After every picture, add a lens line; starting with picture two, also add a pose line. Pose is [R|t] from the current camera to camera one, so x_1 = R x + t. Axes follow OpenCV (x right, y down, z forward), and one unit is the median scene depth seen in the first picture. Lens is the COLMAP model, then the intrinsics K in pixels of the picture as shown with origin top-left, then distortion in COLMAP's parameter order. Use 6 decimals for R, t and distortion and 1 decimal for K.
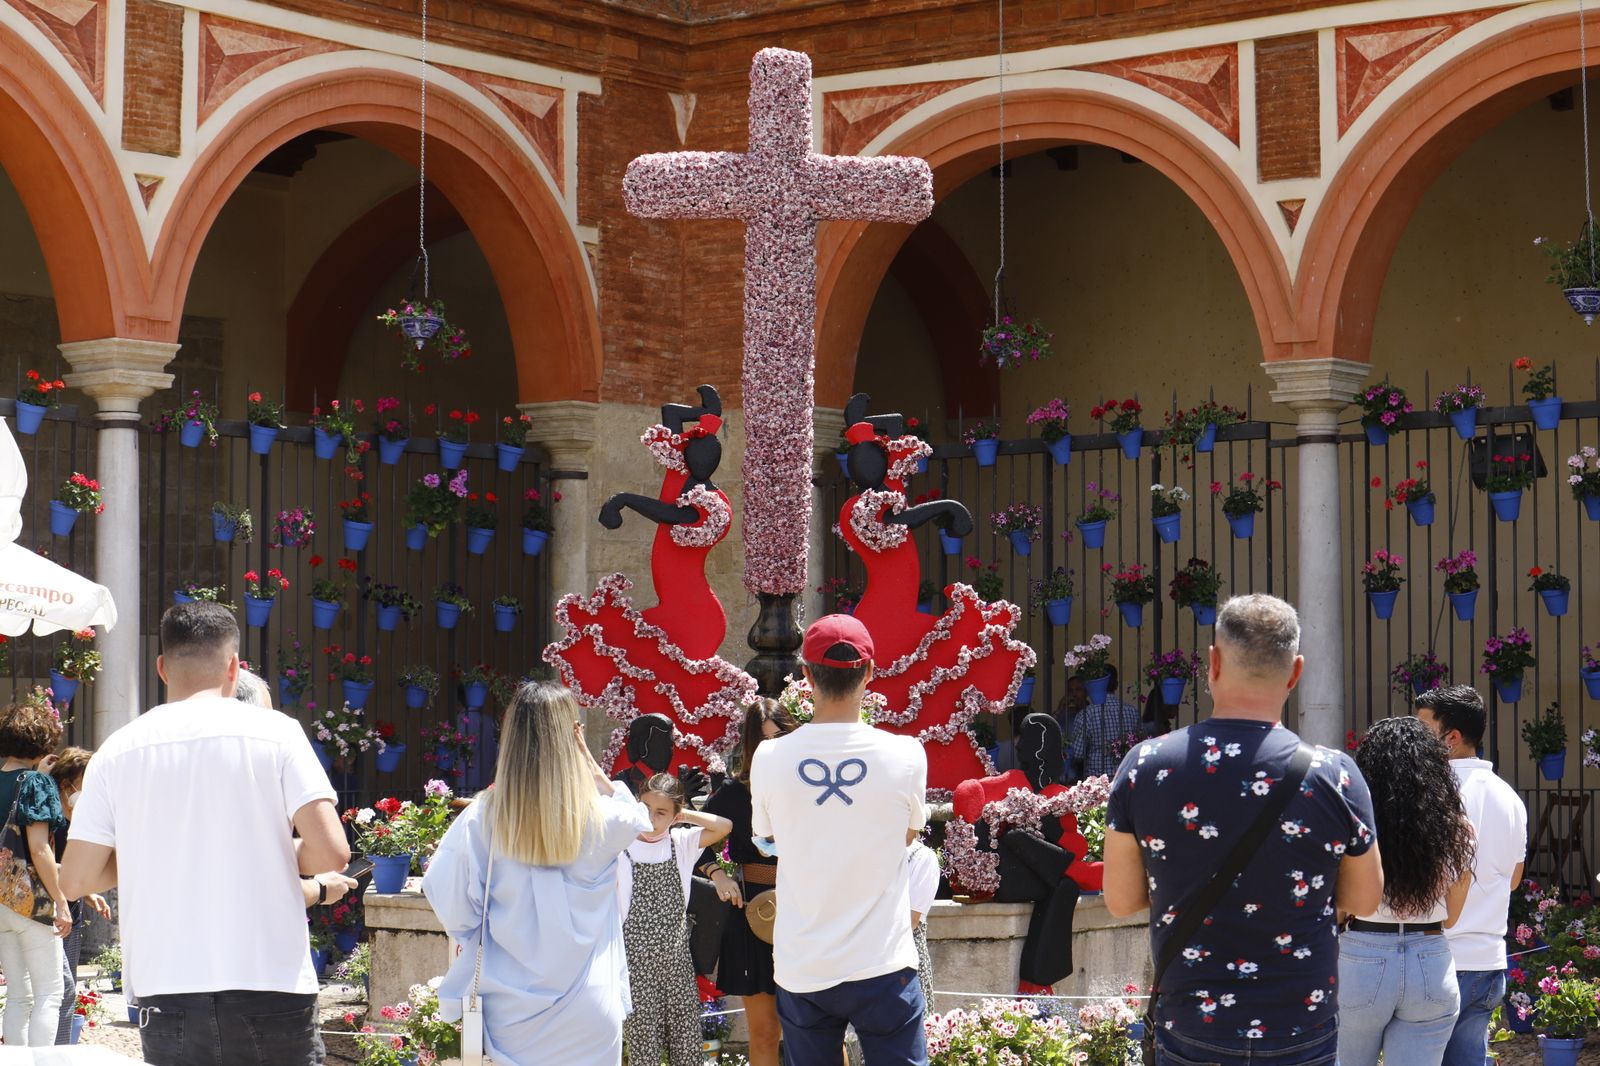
lens RADIAL K [[3125.7, 0, 732.7], [0, 3125.7, 556.9], [0, 0, 1]] dist [-0.268172, 0.176095]
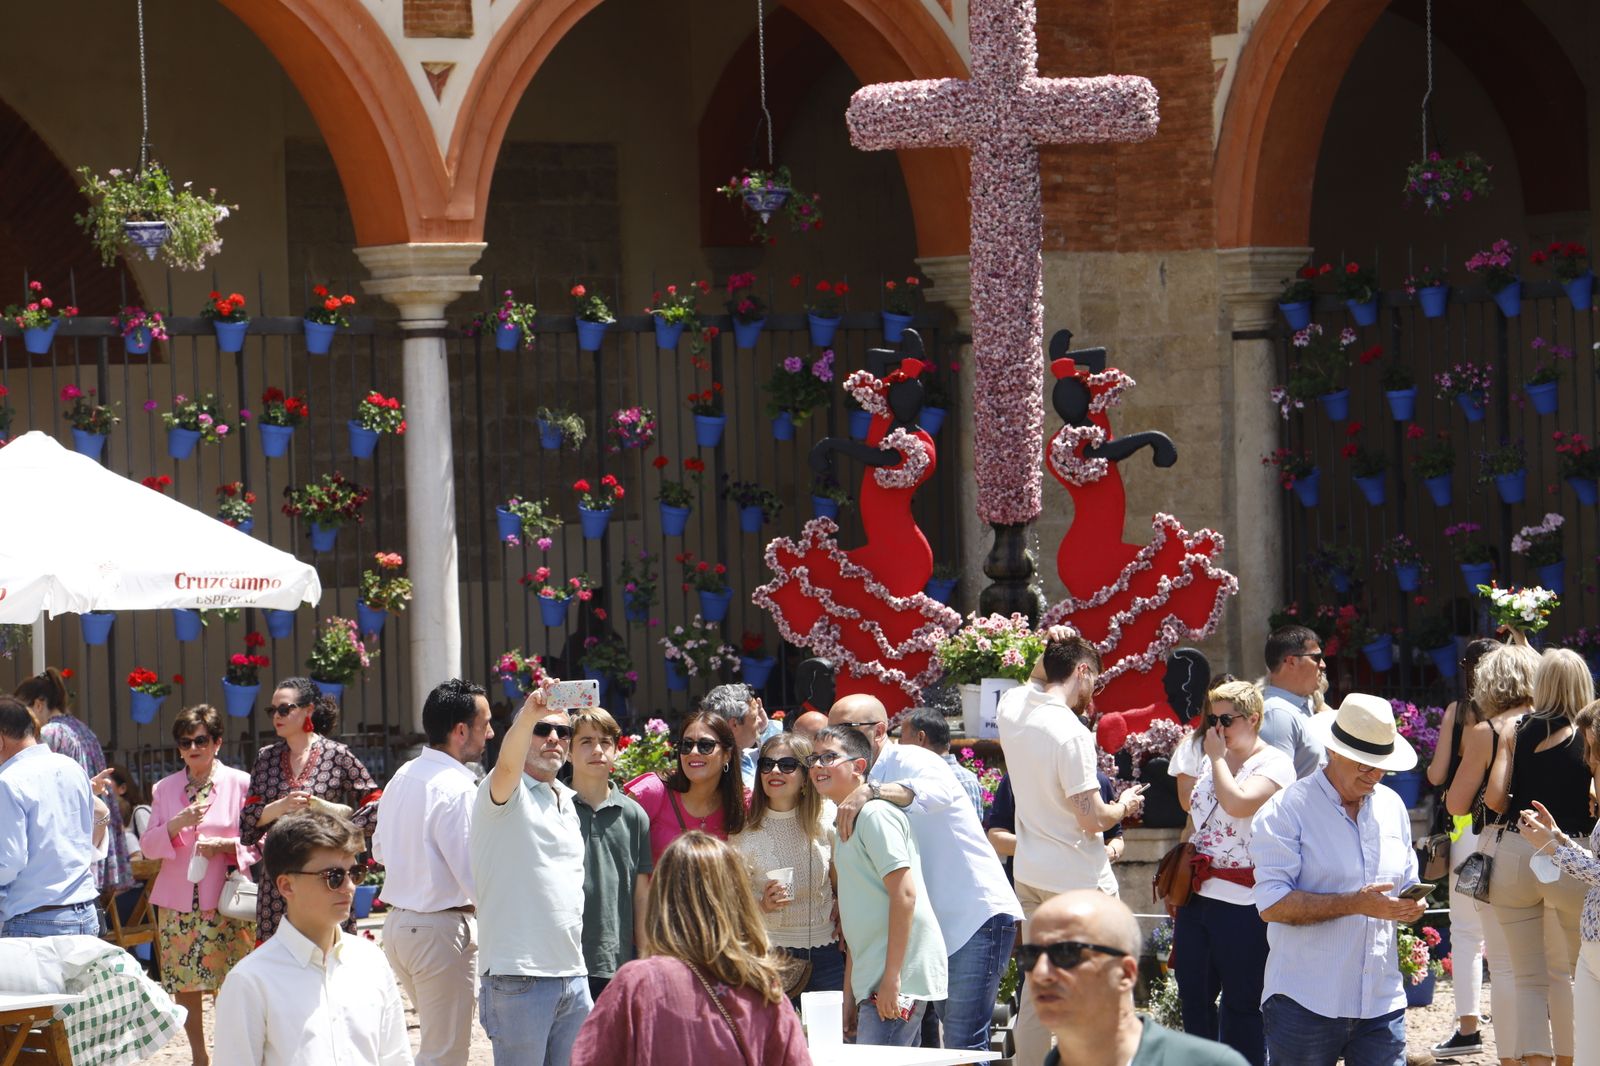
lens RADIAL K [[6249.1, 0, 805.8], [0, 6249.1, 501.8], [0, 0, 1]] dist [1.151305, 0.136132]
pose [[0.973072, -0.028977, -0.228671, 0.411235], [0.042663, 0.997567, 0.055136, -0.108747], [0.226517, -0.063408, 0.971941, -0.975541]]
